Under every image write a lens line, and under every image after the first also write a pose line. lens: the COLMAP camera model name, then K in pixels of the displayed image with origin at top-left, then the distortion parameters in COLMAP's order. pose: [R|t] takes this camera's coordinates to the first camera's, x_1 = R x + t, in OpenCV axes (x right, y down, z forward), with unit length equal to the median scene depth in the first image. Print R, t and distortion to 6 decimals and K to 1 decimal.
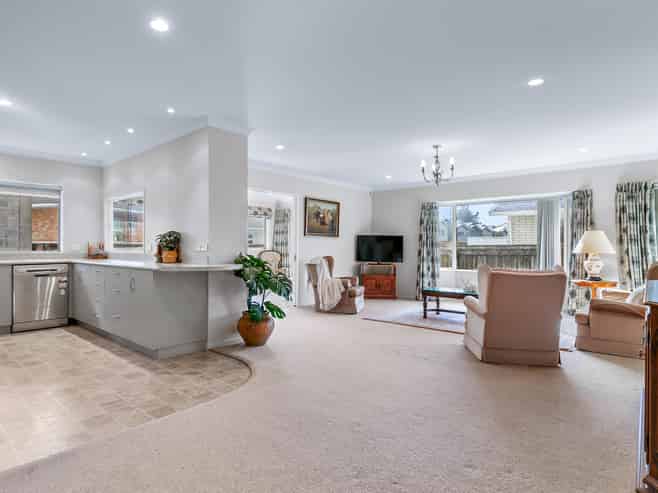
lens RADIAL K [[374.0, 0, 326.9], [0, 374.0, 239.4], [0, 0, 1]] dist [-0.000424, -0.000451]
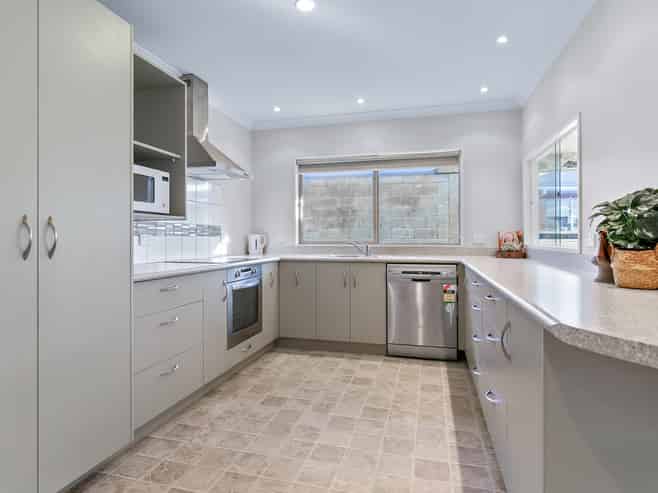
lens RADIAL K [[374.0, 0, 326.9], [0, 374.0, 239.4], [0, 0, 1]] dist [-0.000424, -0.000451]
pose [[0.416444, 0.004226, -0.909152, -0.172199], [0.014877, 0.999824, 0.011462, 0.009601], [0.909040, -0.018299, 0.416307, 0.449269]]
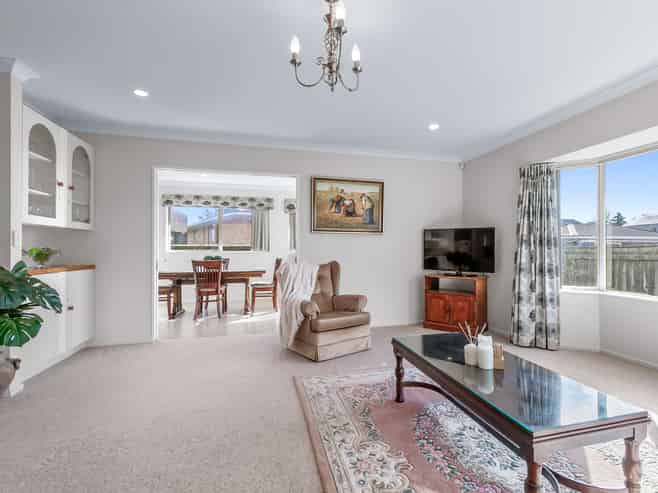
lens RADIAL K [[340.3, 0, 374.3], [0, 340.3, 245.6], [0, 0, 1]] dist [-0.002189, -0.000194]
pose [[0.840190, -0.012544, -0.542147, 0.384377], [0.018710, 0.999808, 0.005864, 0.013508], [0.541969, -0.015070, 0.840263, 0.521615]]
